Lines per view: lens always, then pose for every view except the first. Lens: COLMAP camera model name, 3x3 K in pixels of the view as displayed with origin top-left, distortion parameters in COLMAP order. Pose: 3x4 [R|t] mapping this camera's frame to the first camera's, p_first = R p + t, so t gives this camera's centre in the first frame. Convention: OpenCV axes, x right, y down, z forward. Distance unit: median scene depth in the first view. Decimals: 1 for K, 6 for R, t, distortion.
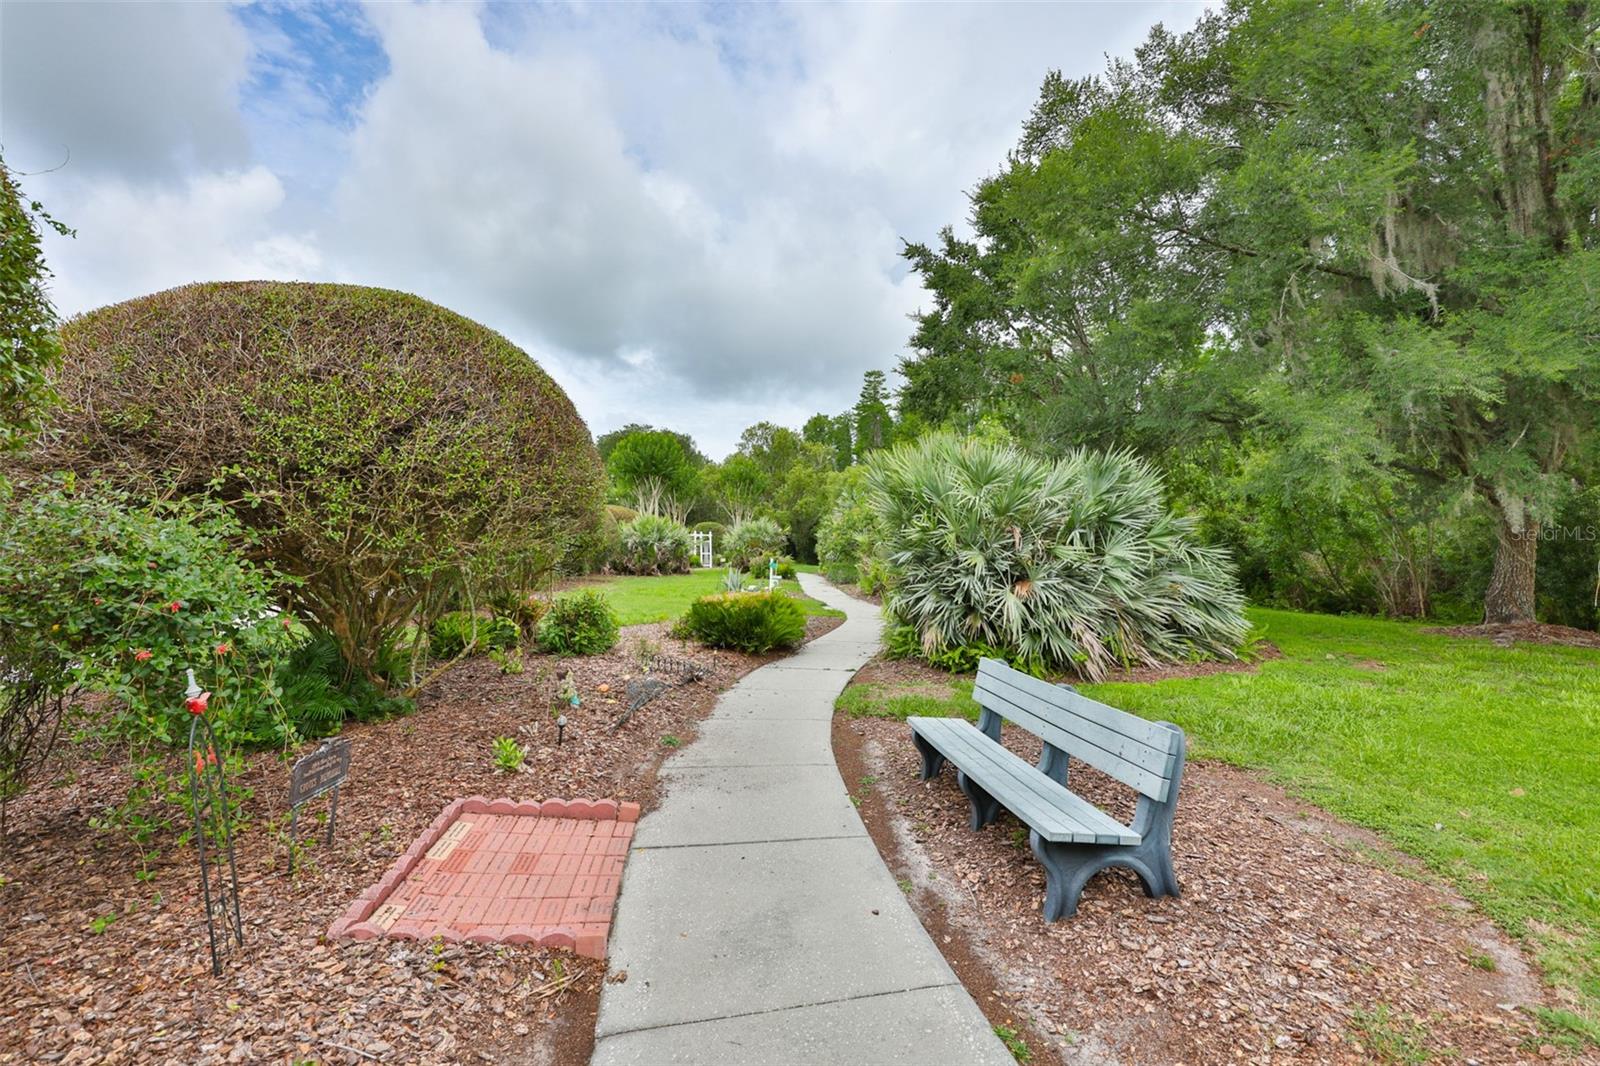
lens RADIAL K [[656.7, 0, 805.5], [0, 656.7, 538.4], [0, 0, 1]] dist [-0.003187, -0.000034]
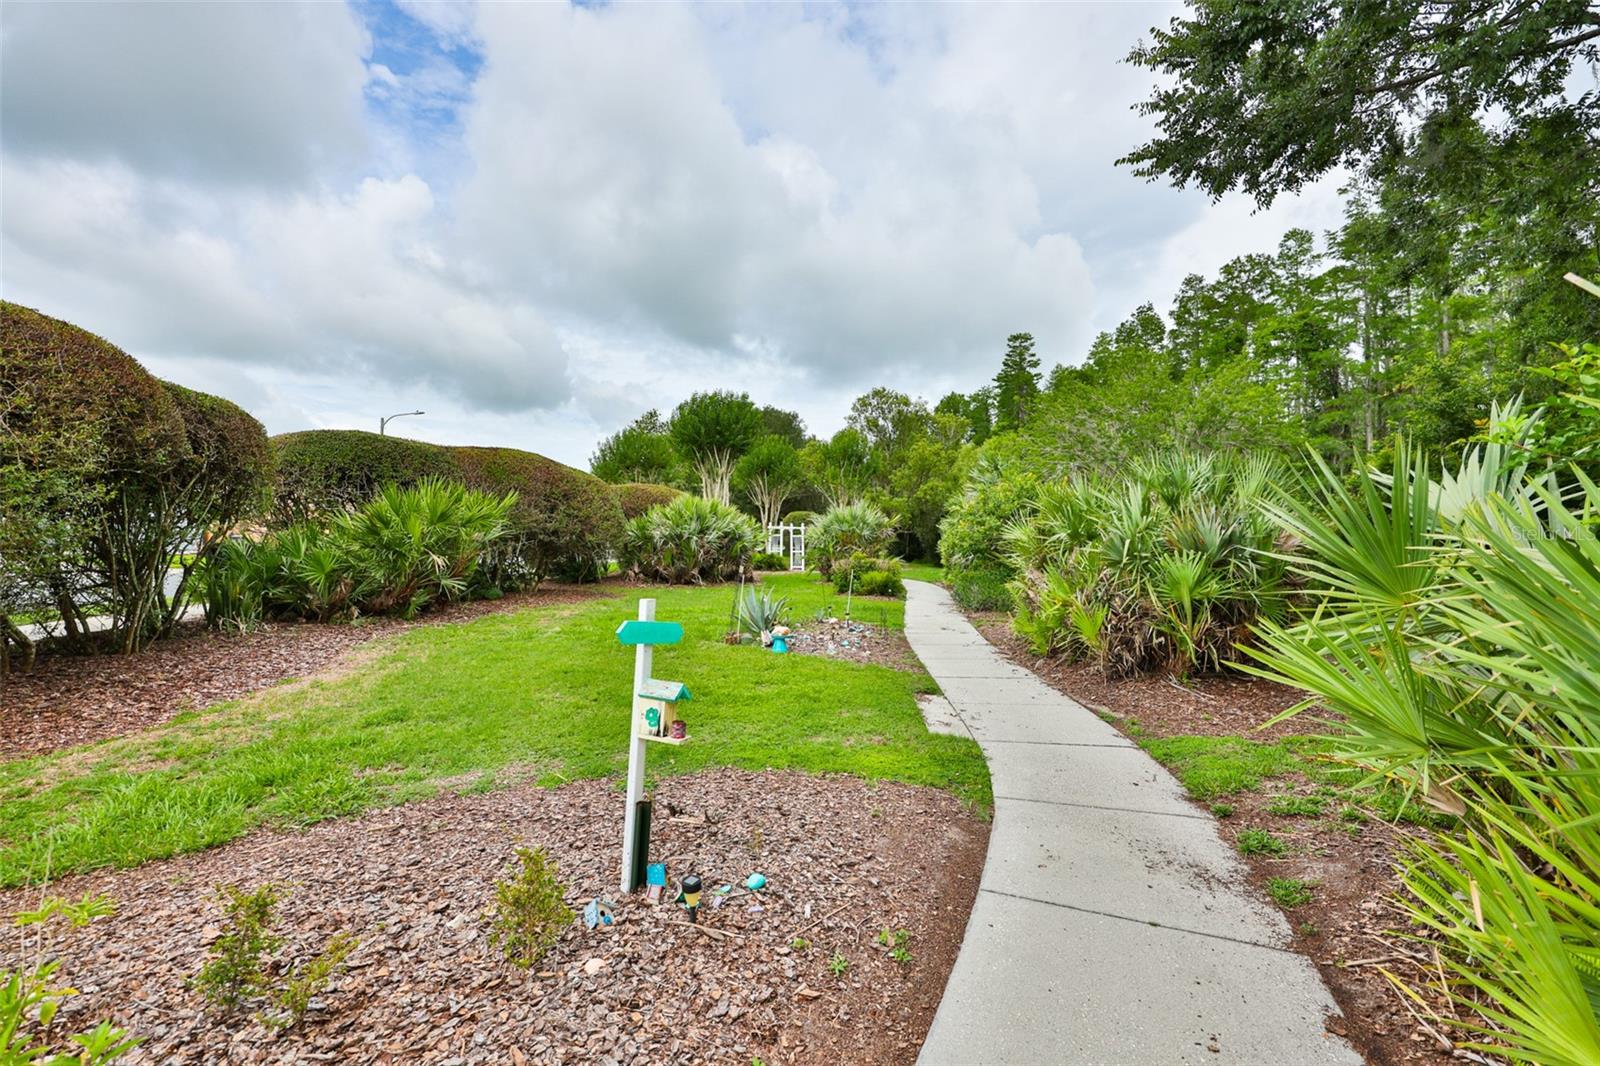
lens RADIAL K [[656.7, 0, 798.1], [0, 656.7, 524.5], [0, 0, 1]] dist [-0.003187, -0.000034]
pose [[0.976967, 0.000783, -0.213391, 0.012155], [-0.004136, 0.999875, -0.015264, 0.002222], [0.213352, 0.015795, 0.976848, 0.202025]]
